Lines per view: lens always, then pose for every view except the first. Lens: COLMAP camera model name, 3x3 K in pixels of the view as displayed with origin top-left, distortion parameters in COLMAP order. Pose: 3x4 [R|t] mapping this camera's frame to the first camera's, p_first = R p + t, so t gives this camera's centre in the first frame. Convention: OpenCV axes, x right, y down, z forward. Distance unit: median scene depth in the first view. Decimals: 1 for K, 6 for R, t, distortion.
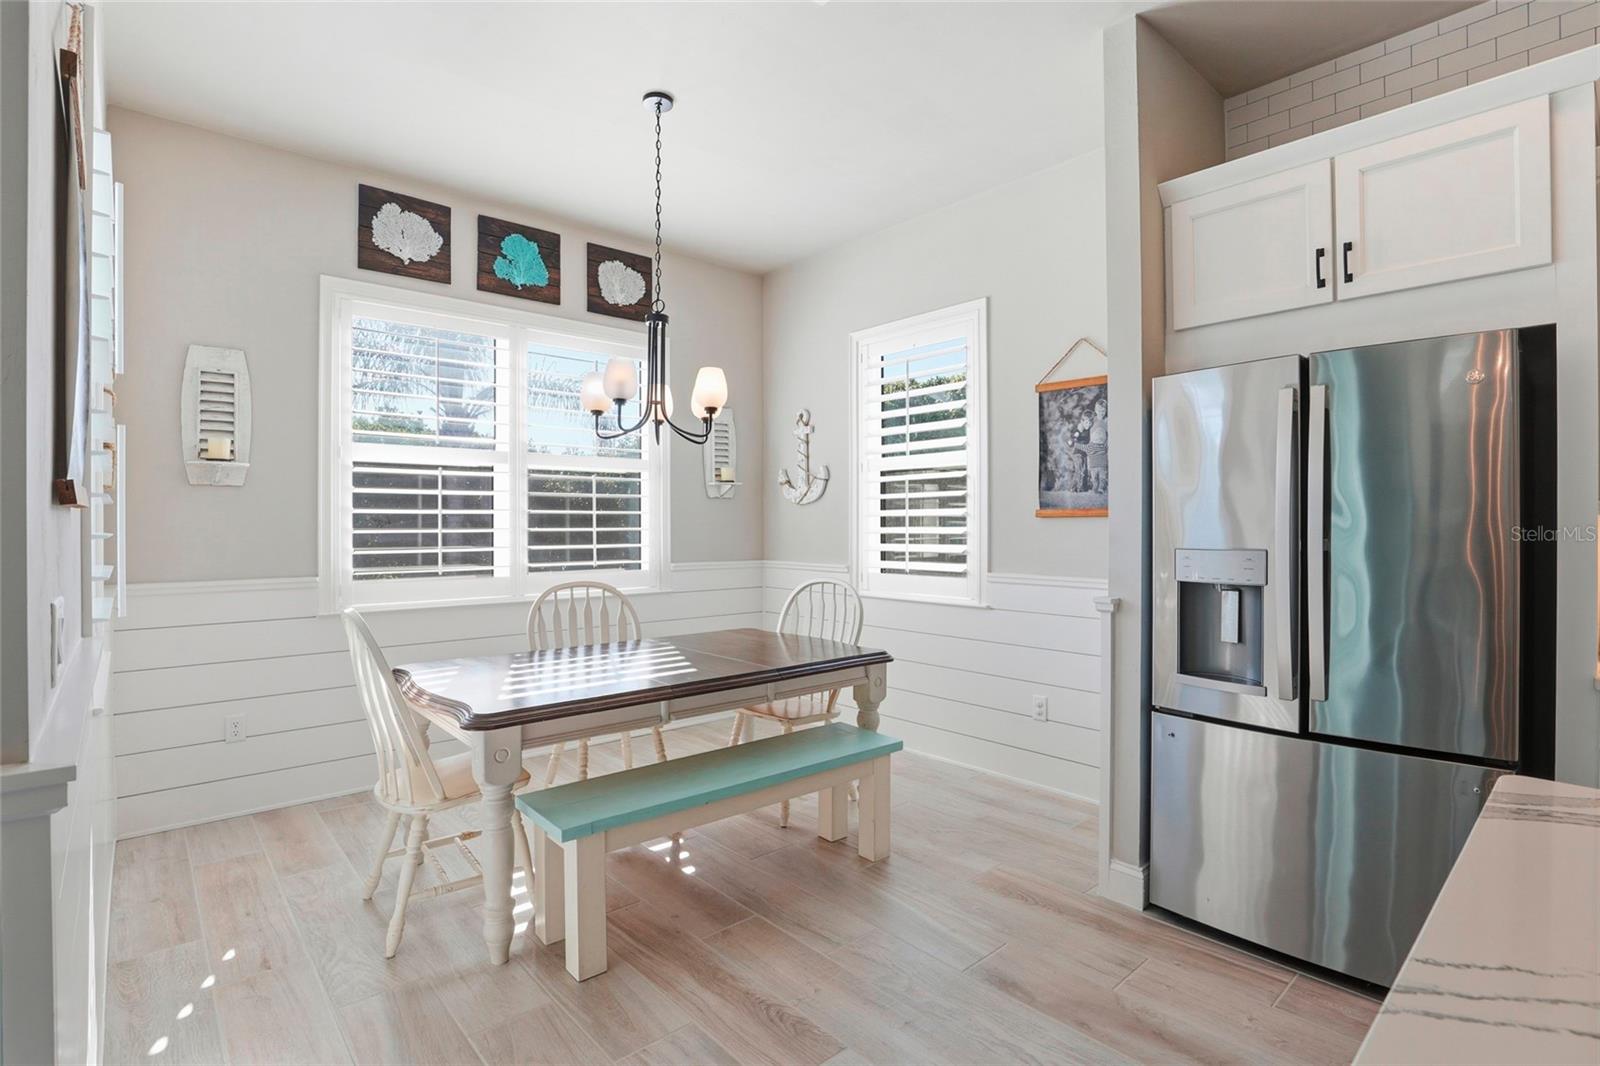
lens RADIAL K [[774.7, 0, 811.7], [0, 774.7, 526.0], [0, 0, 1]] dist [-0.035431, 0.006894]
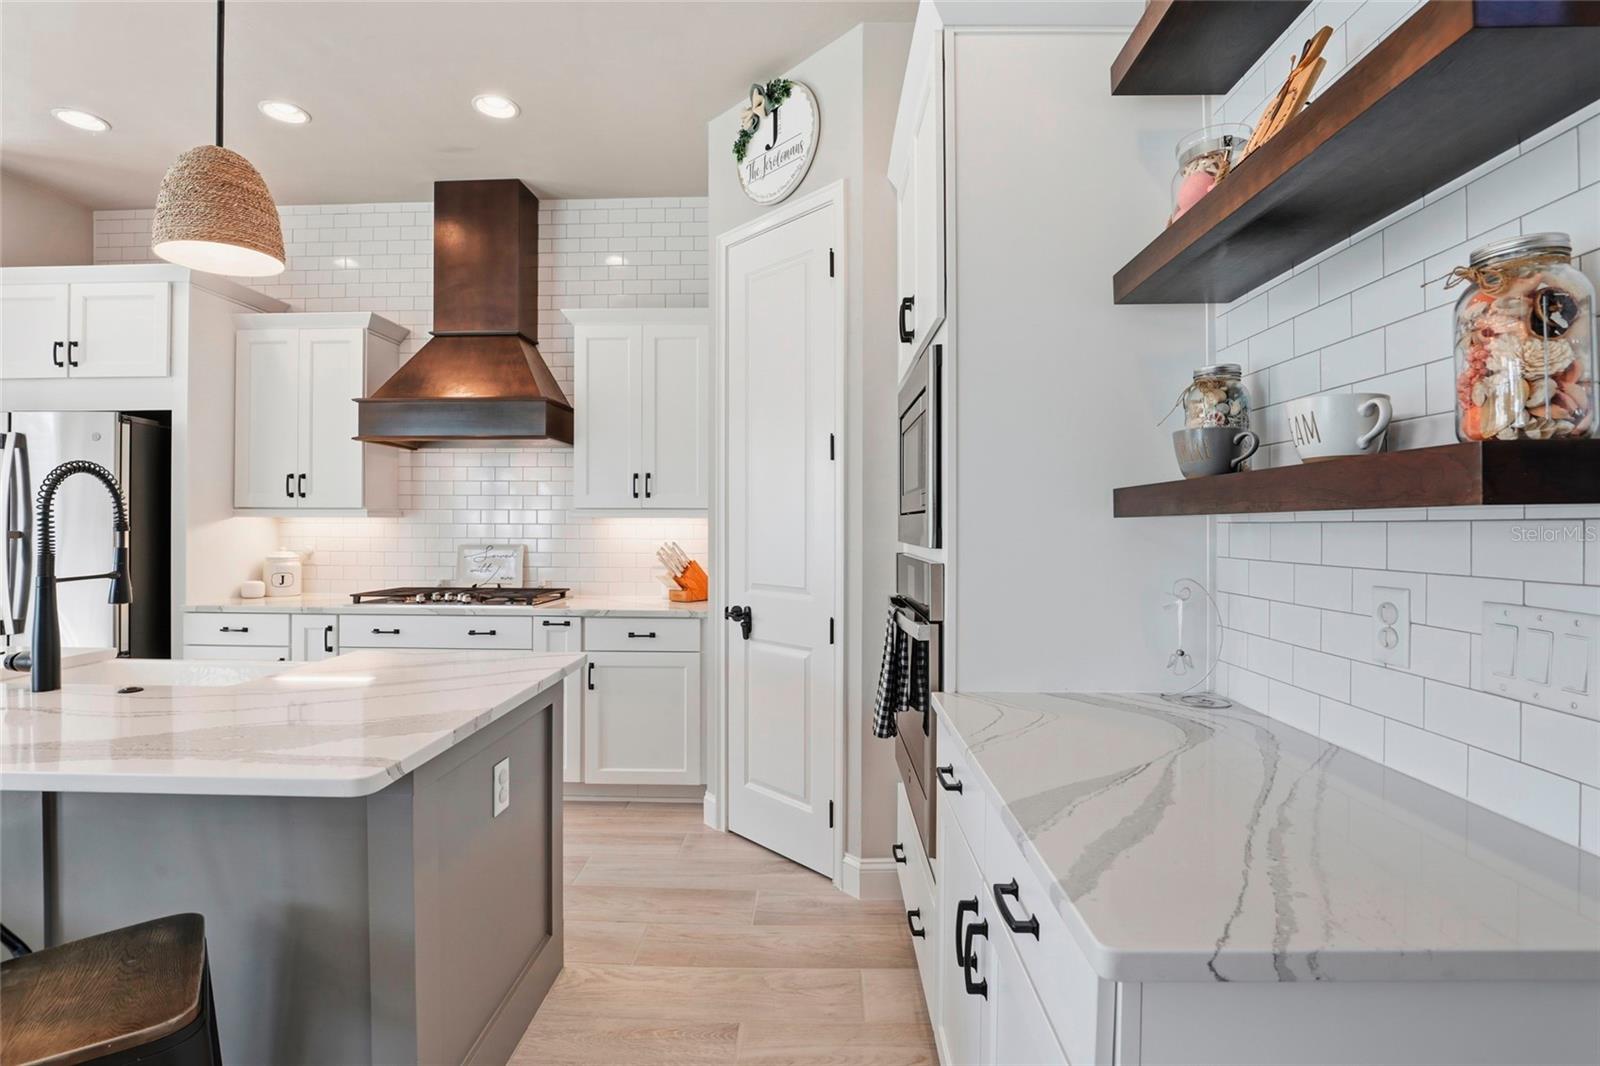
lens RADIAL K [[739.8, 0, 800.3], [0, 739.8, 522.9], [0, 0, 1]] dist [-0.035640, 0.006498]
pose [[0.686489, 0.004655, 0.727125, 0.380845], [-0.001216, 0.999985, -0.005253, 0.003632], [-0.727139, 0.002722, 0.686485, -0.634003]]
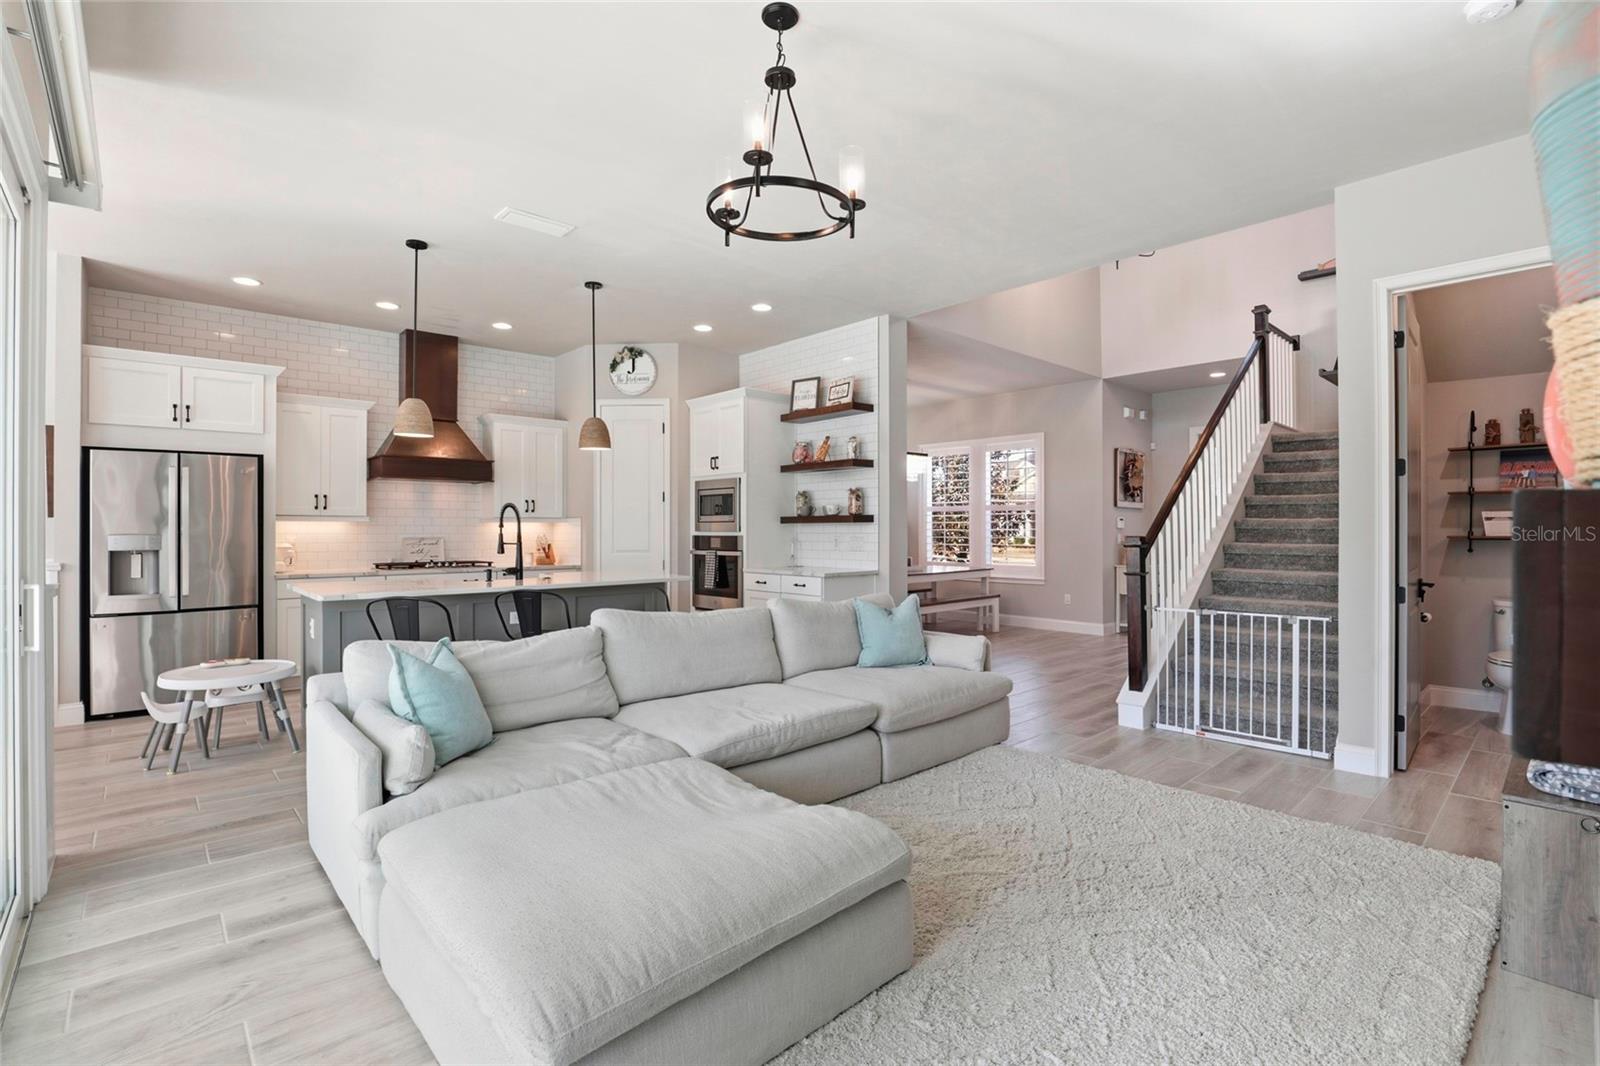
lens RADIAL K [[739.8, 0, 797.5], [0, 739.8, 523.1], [0, 0, 1]] dist [-0.035640, 0.006498]
pose [[-0.004355, 0.010171, 0.999939, -0.896378], [0.002987, 0.999944, -0.010158, 0.014072], [-0.999986, 0.002943, -0.004385, -0.514452]]
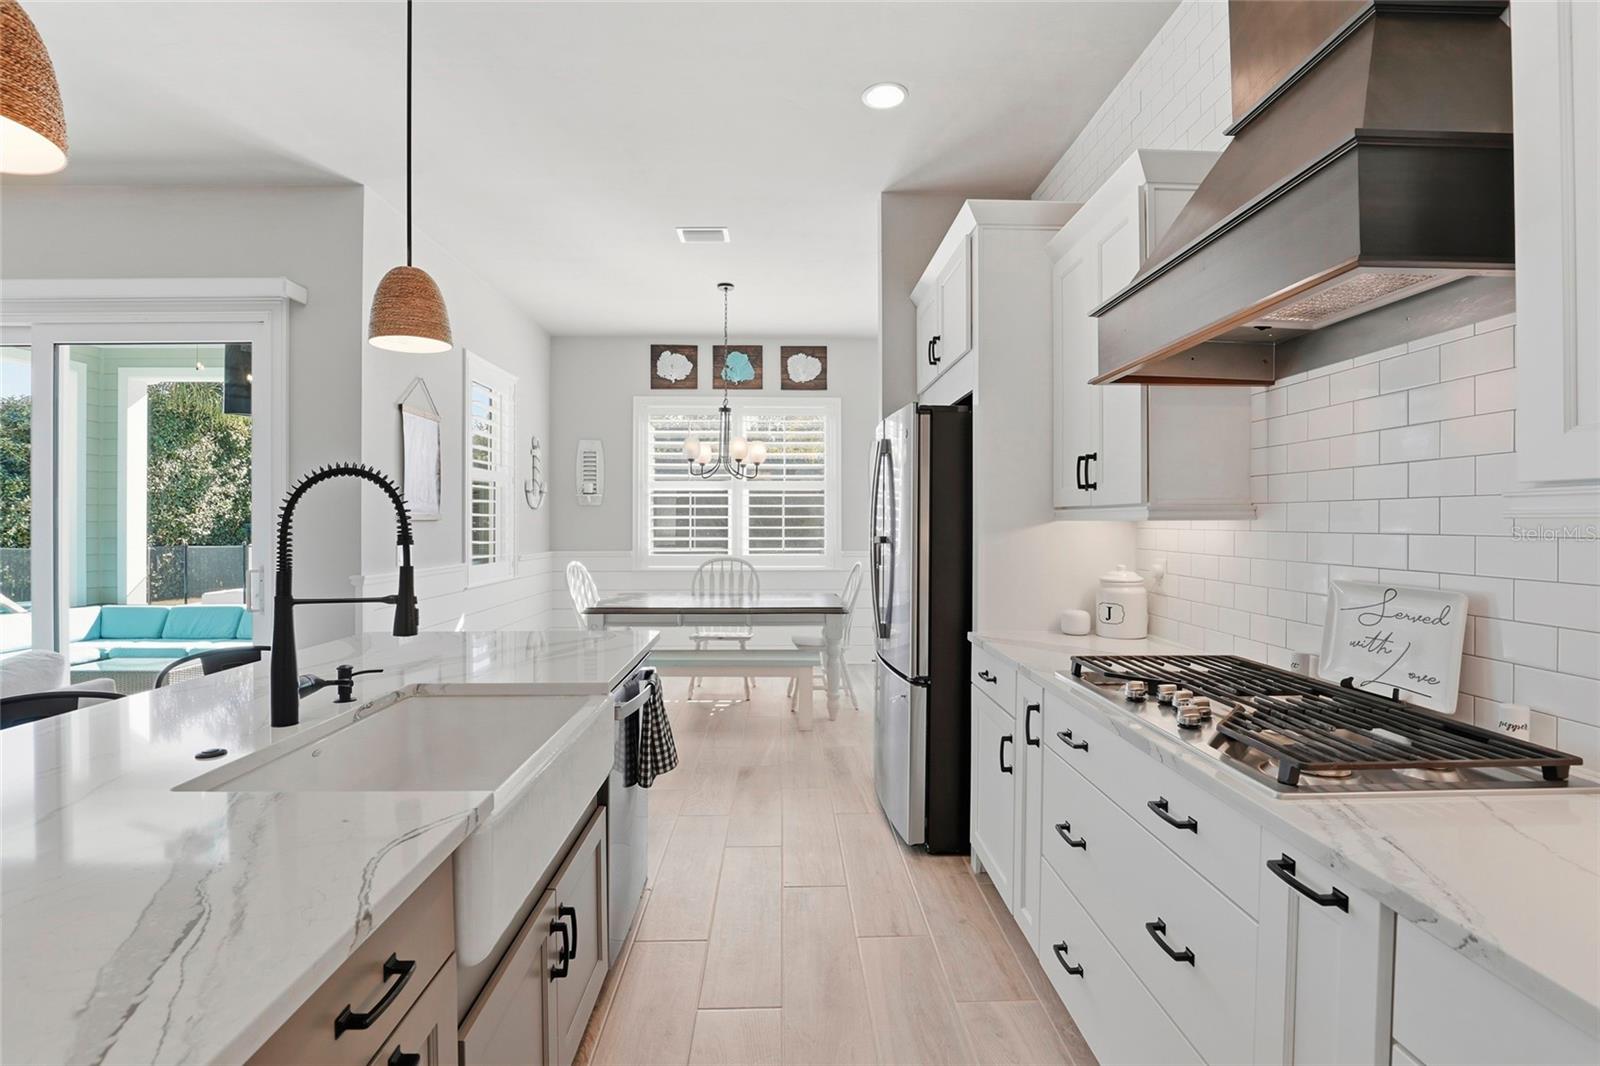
lens RADIAL K [[739.8, 0, 805.3], [0, 739.8, 524.9], [0, 0, 1]] dist [-0.035640, 0.006498]
pose [[0.767540, 0.003013, -0.640994, 0.823008], [-0.002361, 0.999995, 0.001873, -0.004811], [0.640997, 0.000076, 0.767544, -0.151727]]
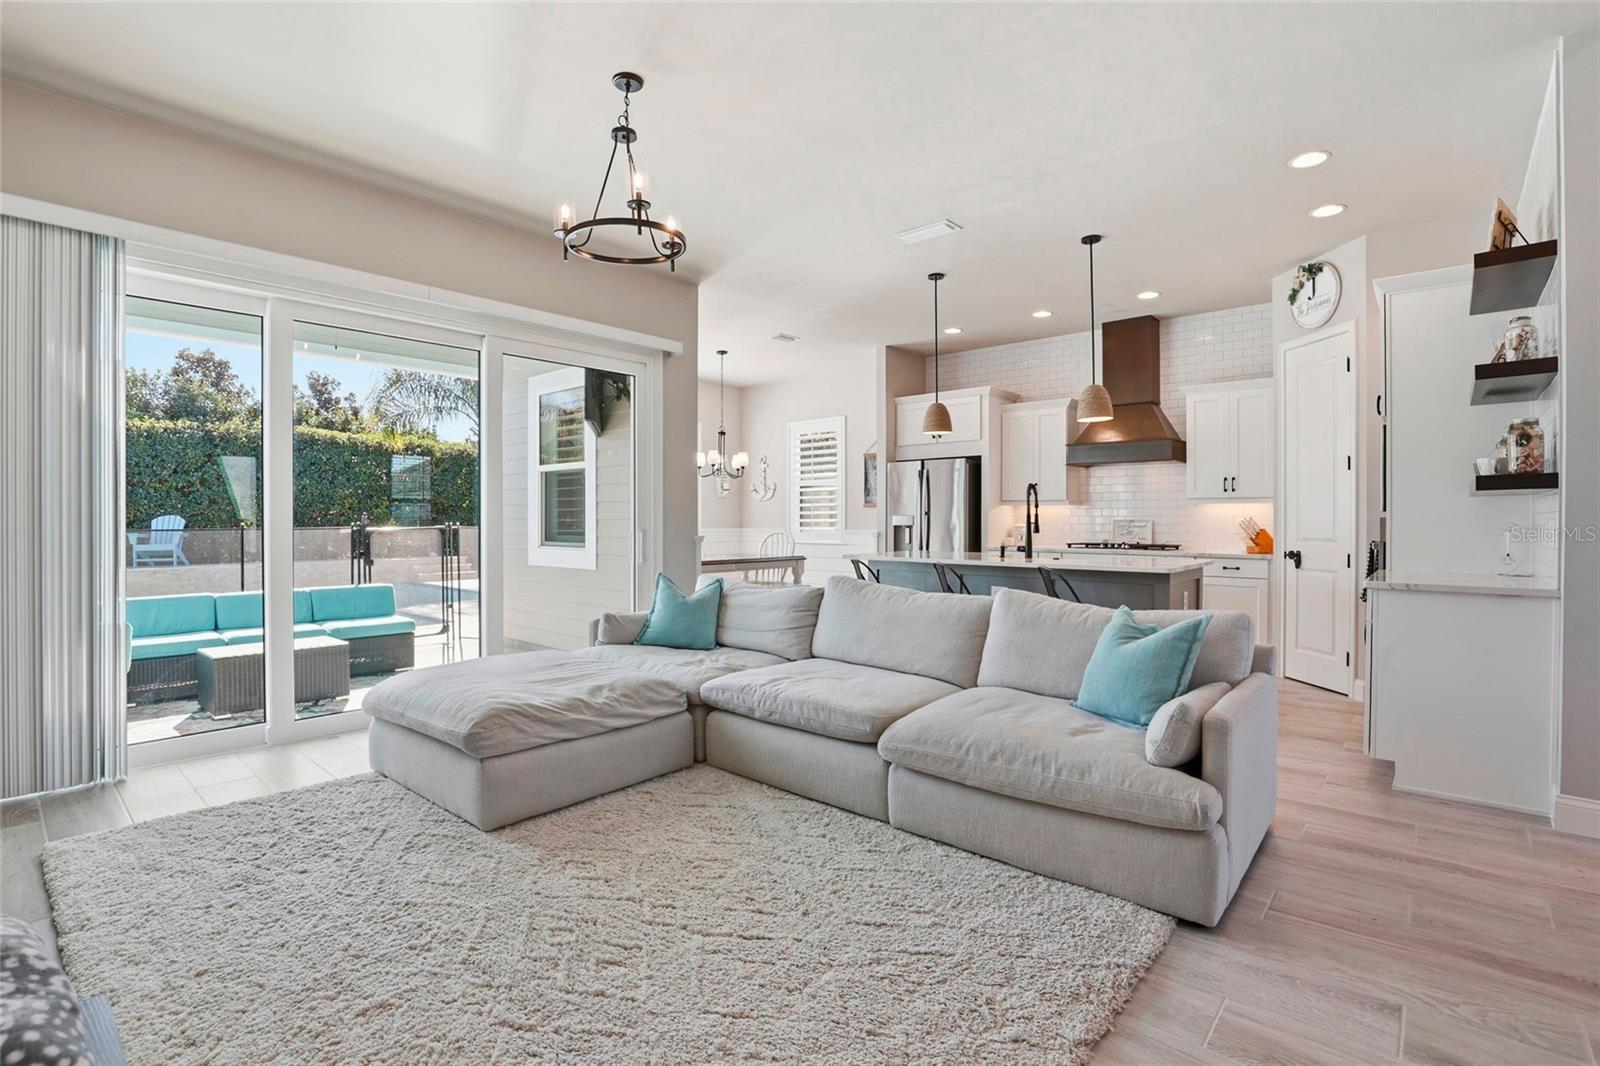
lens RADIAL K [[739.8, 0, 810.3], [0, 739.8, 520.9], [0, 0, 1]] dist [-0.035640, 0.006498]
pose [[0.992259, 0.002916, 0.124151, -0.168632], [-0.002994, 0.999995, 0.000436, 0.032020], [-0.124149, -0.000804, 0.992263, -1.300367]]
